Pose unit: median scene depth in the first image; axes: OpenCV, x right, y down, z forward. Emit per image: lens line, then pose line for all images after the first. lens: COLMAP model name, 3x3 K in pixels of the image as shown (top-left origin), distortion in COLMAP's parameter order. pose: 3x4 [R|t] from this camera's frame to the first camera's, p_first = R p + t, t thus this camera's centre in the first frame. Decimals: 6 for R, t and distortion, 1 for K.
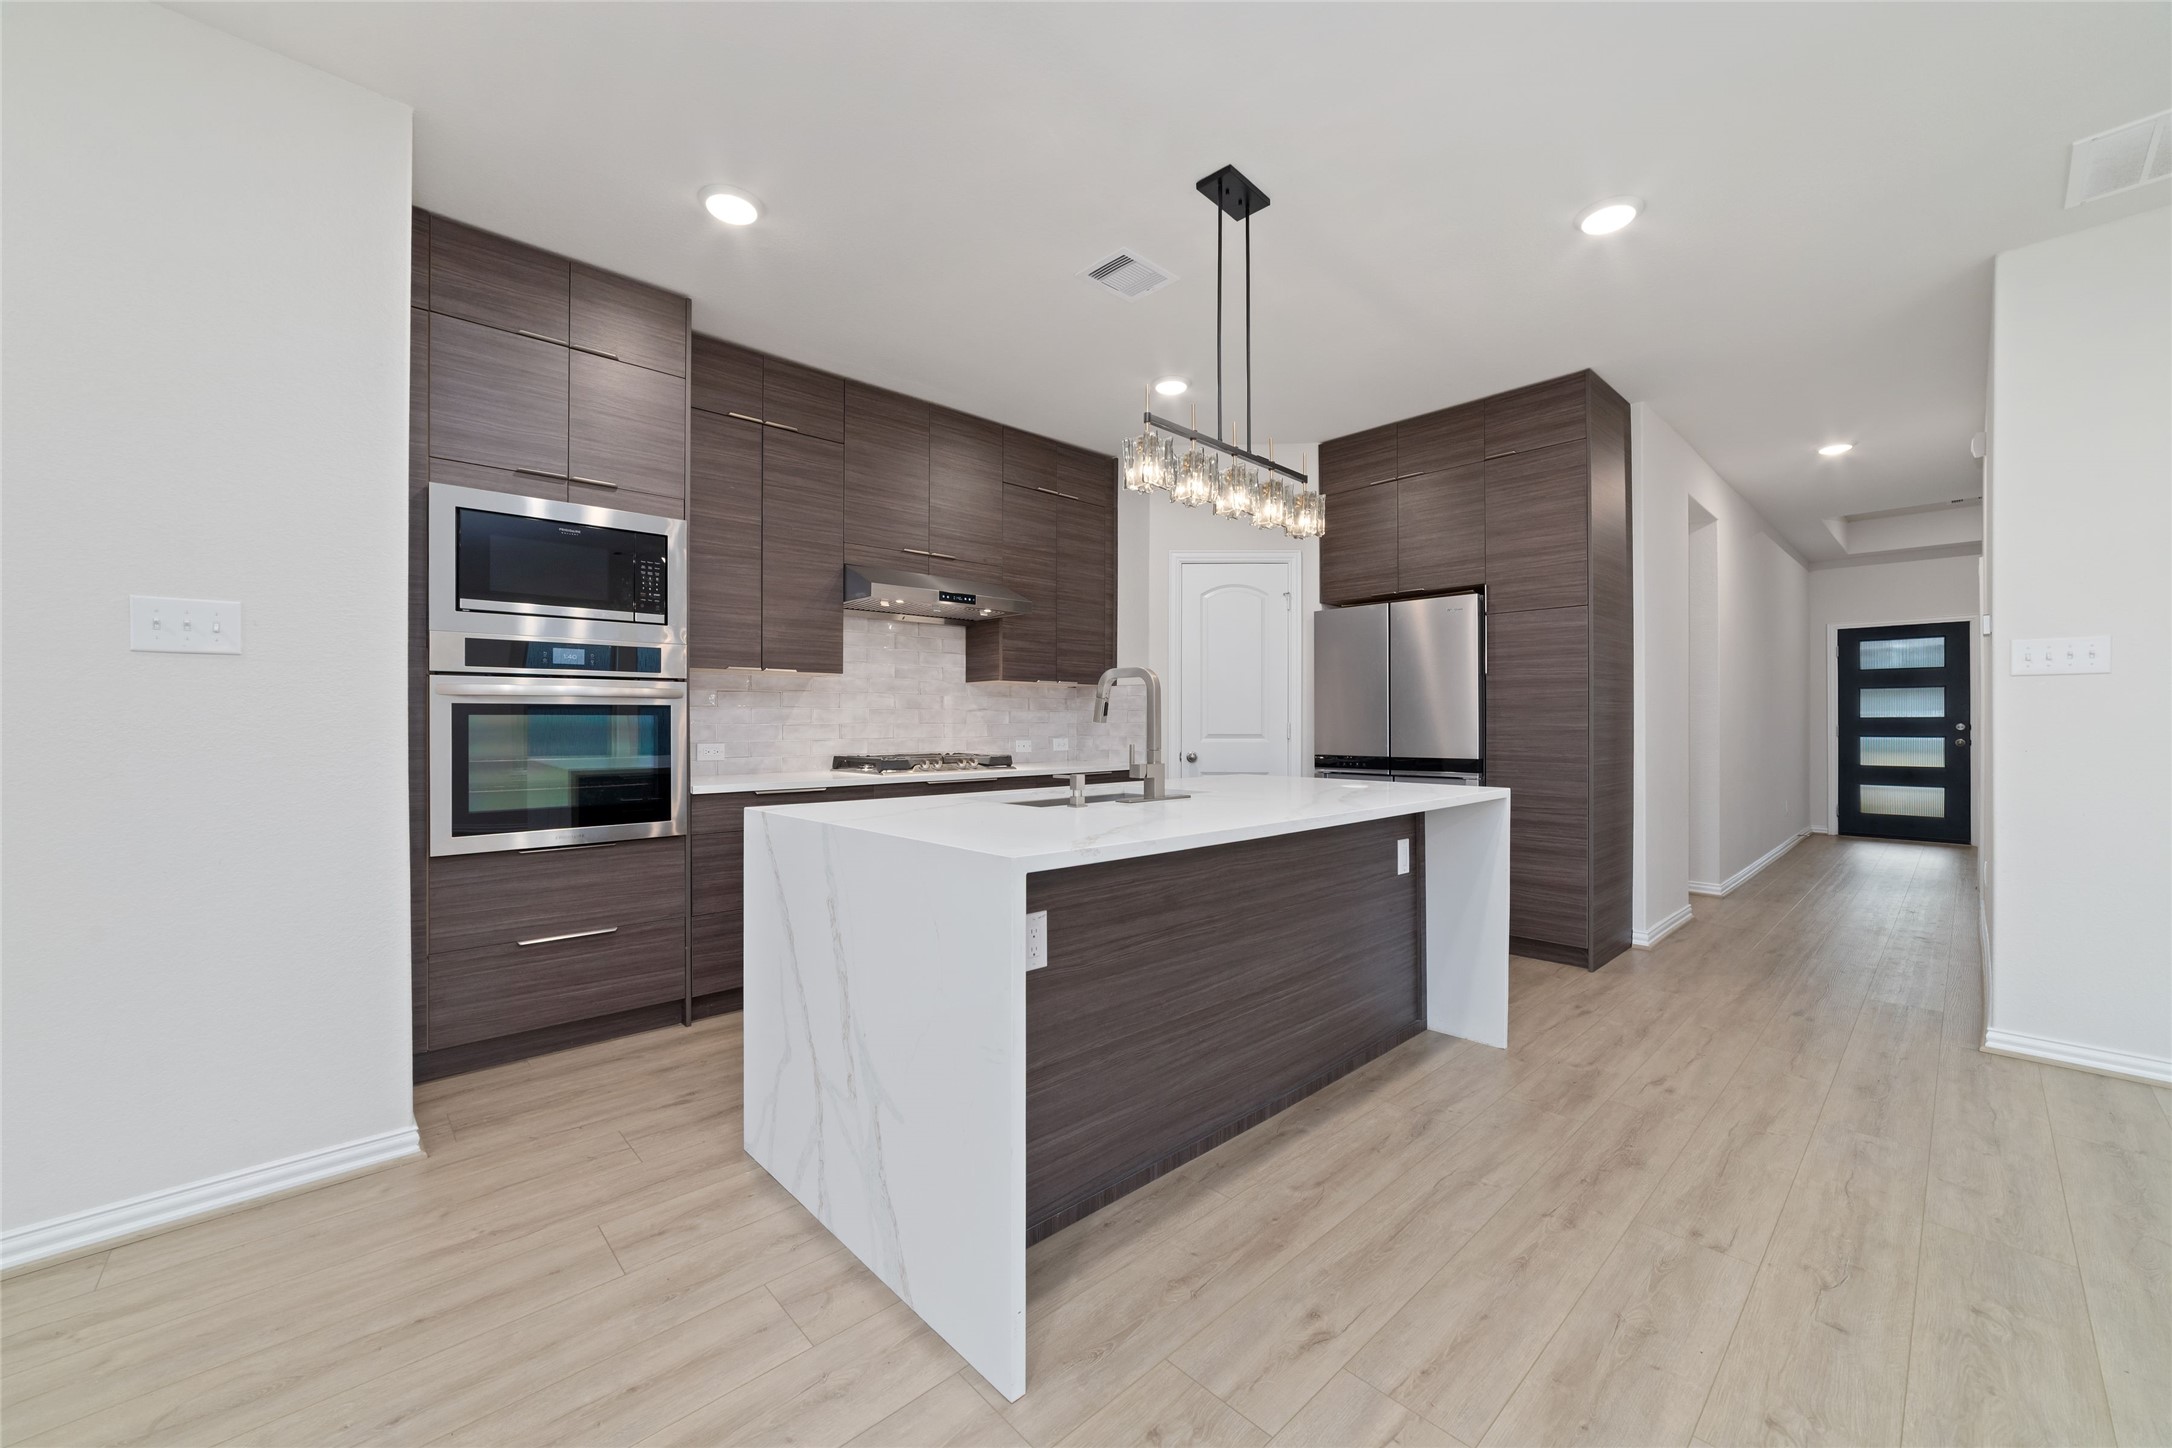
lens RADIAL K [[836.5, 0, 1086.0], [0, 836.5, 724.0], [0, 0, 1]] dist [-0.025813, 0.007546]
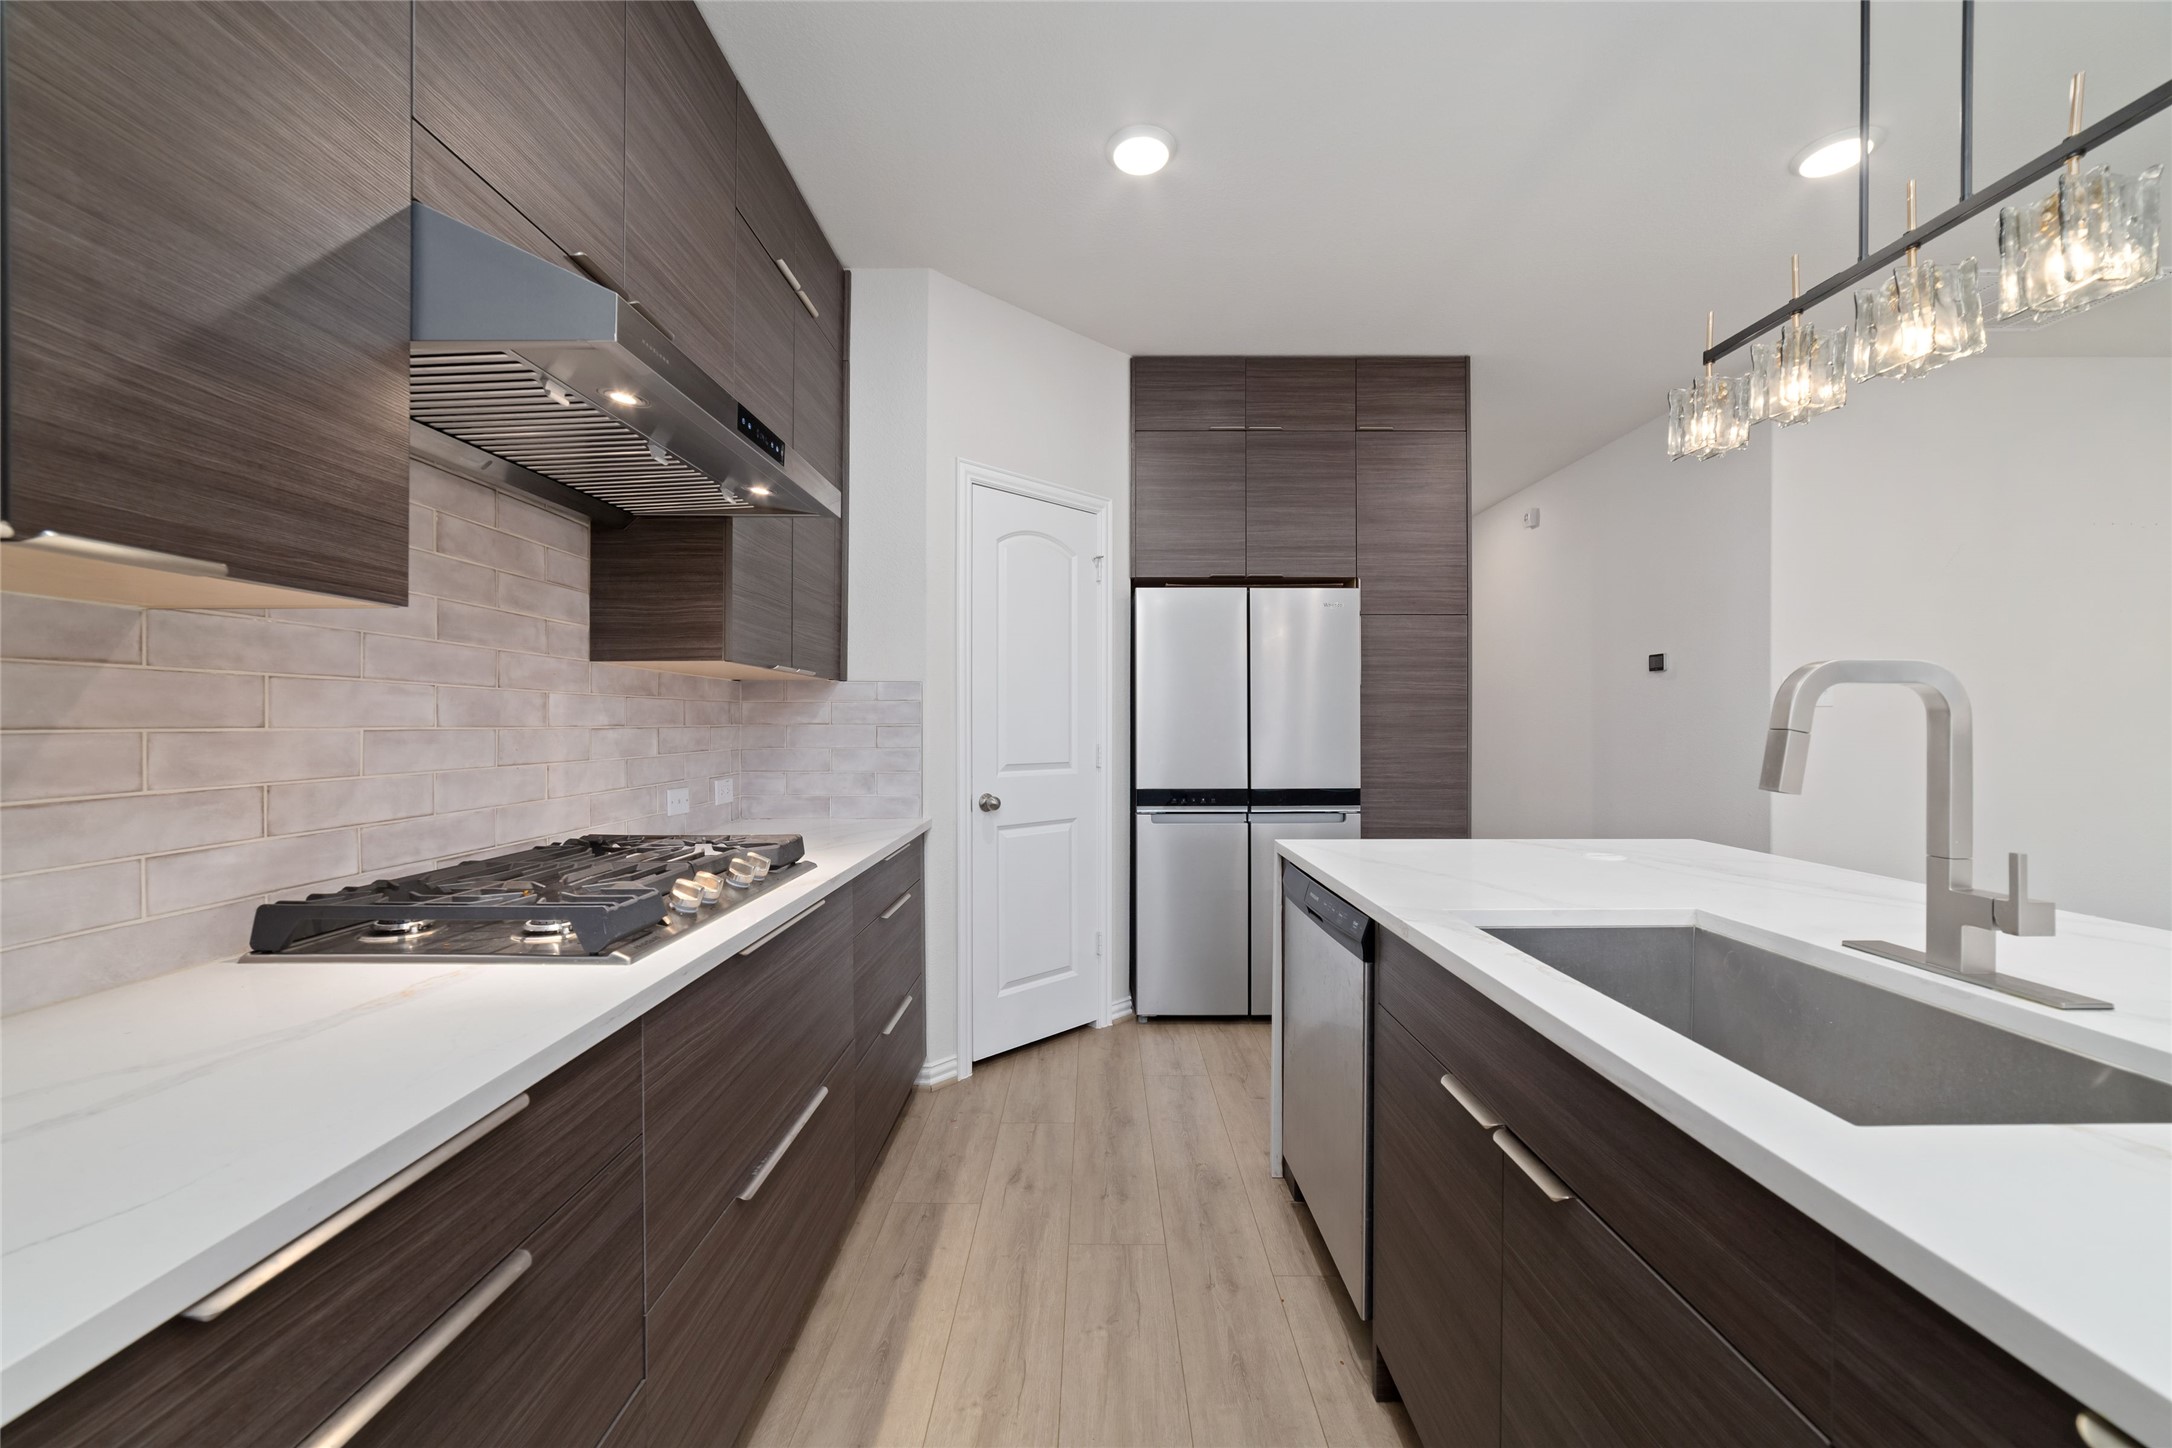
lens RADIAL K [[834.0, 0, 1090.4], [0, 834.0, 725.7], [0, 0, 1]] dist [-0.019886, 0.008117]
pose [[0.682353, -0.001583, 0.731021, -0.345581], [-0.000251, 0.999997, 0.002400, -0.023757], [-0.731023, -0.001821, 0.682350, 0.681343]]
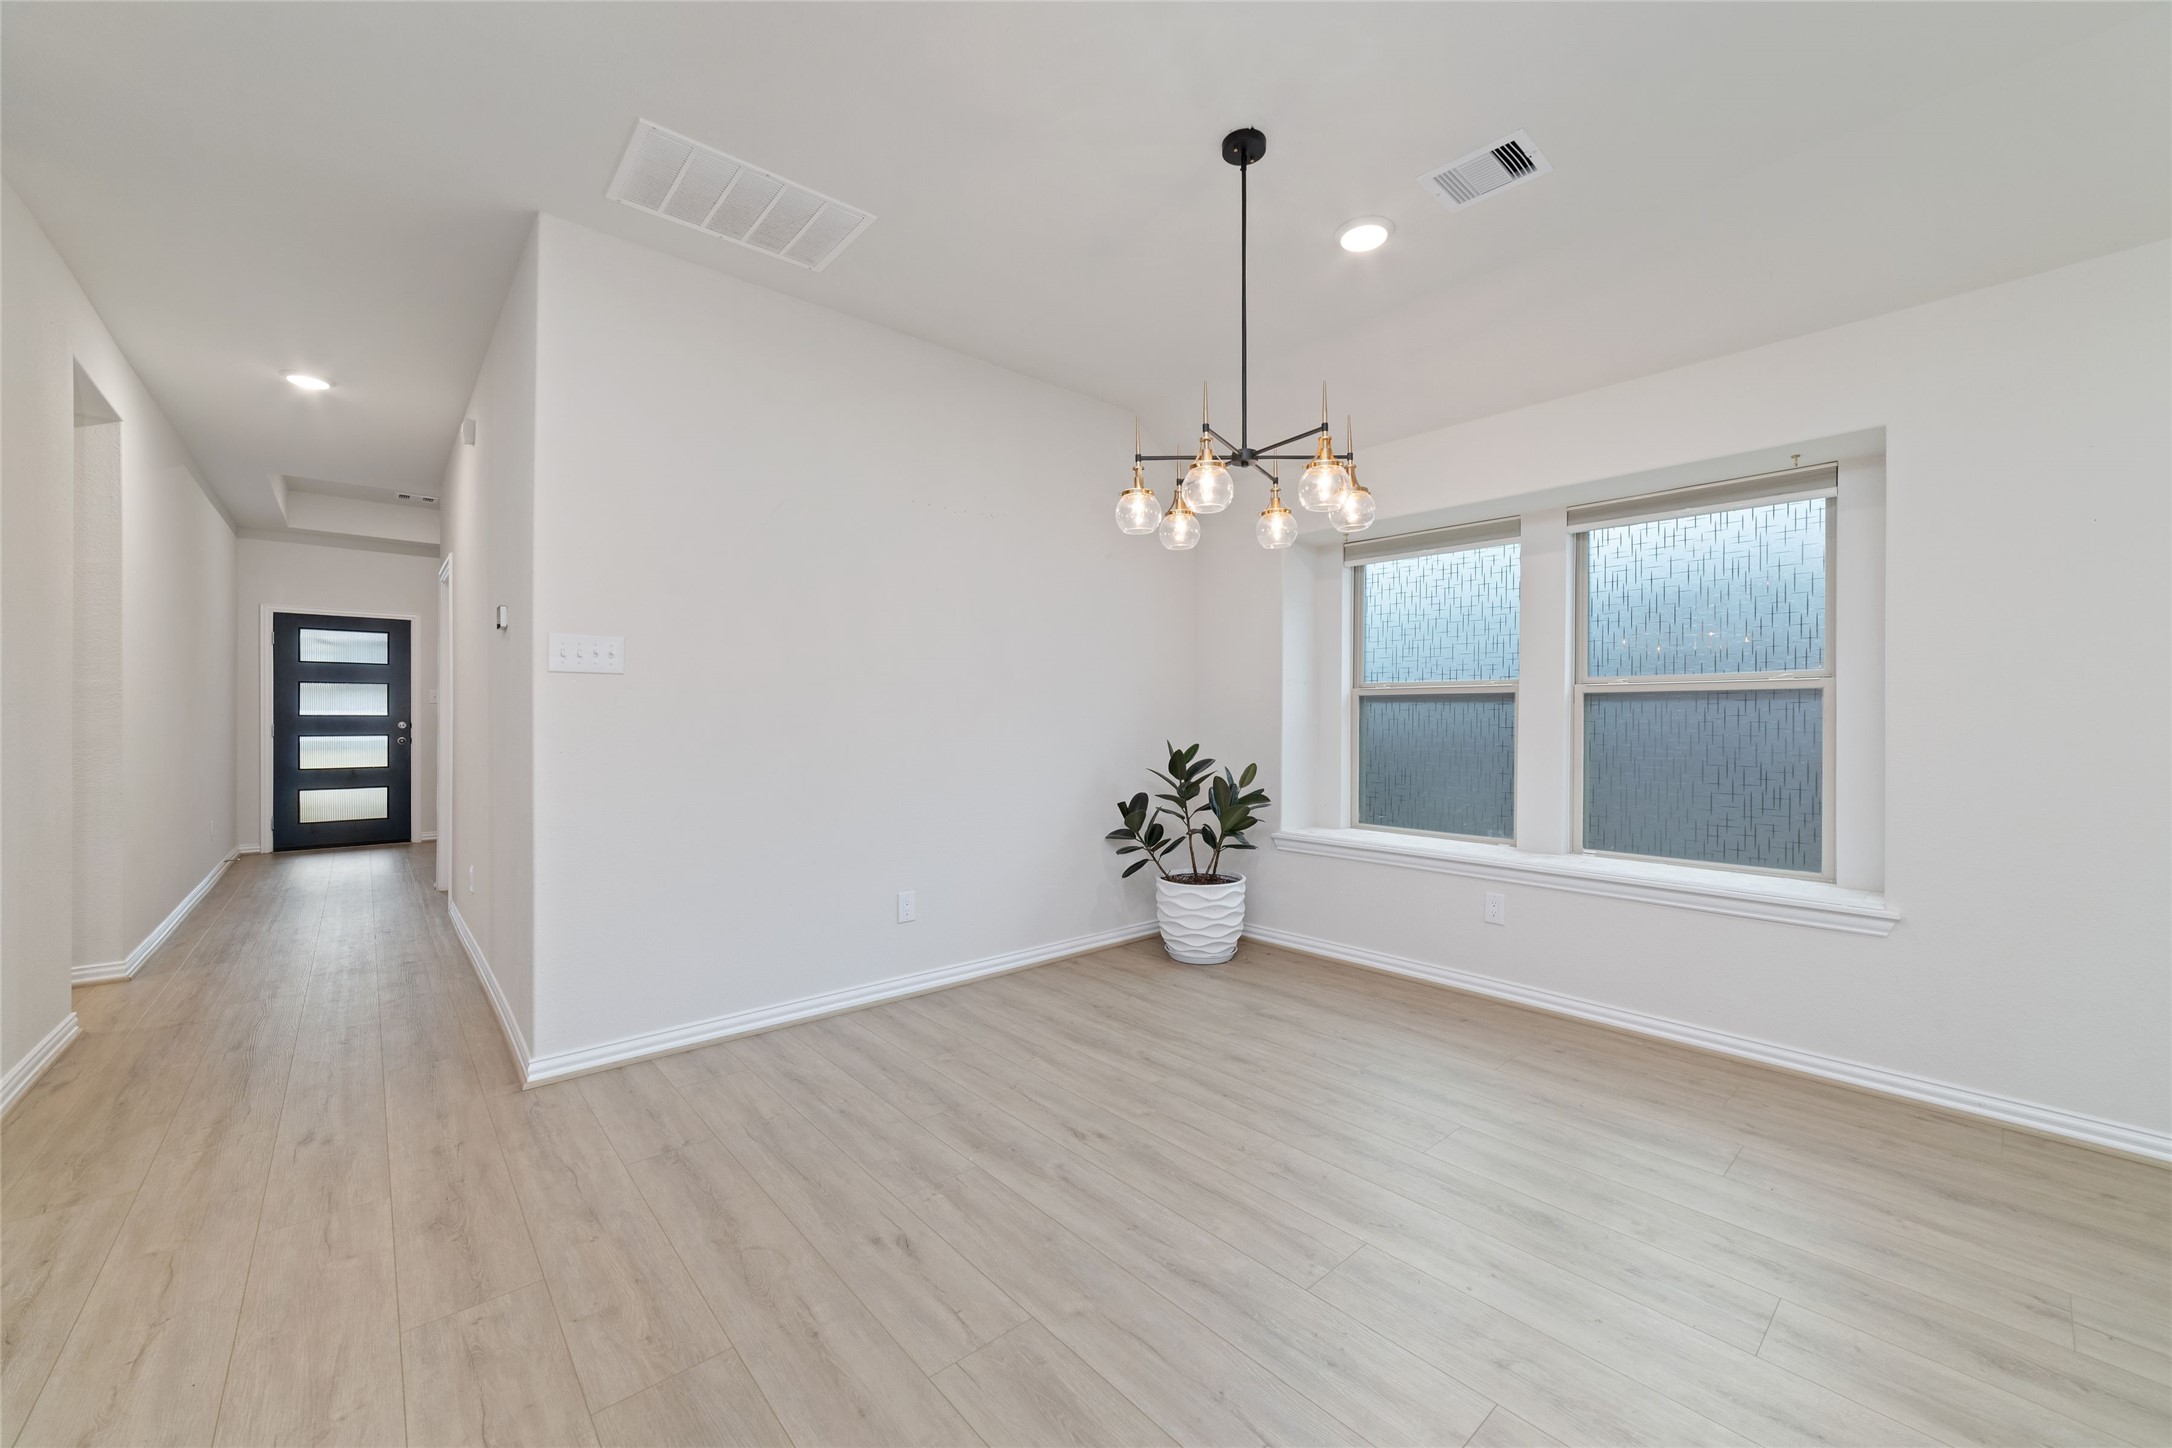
lens RADIAL K [[836.6, 0, 1091.4], [0, 836.6, 715.4], [0, 0, 1]] dist [-0.019303, 0.007917]
pose [[0.022930, 0.004645, 0.999726, 0.151875], [0.002366, 0.999986, -0.004701, -0.002653], [-0.999734, 0.002473, 0.022919, 0.271142]]
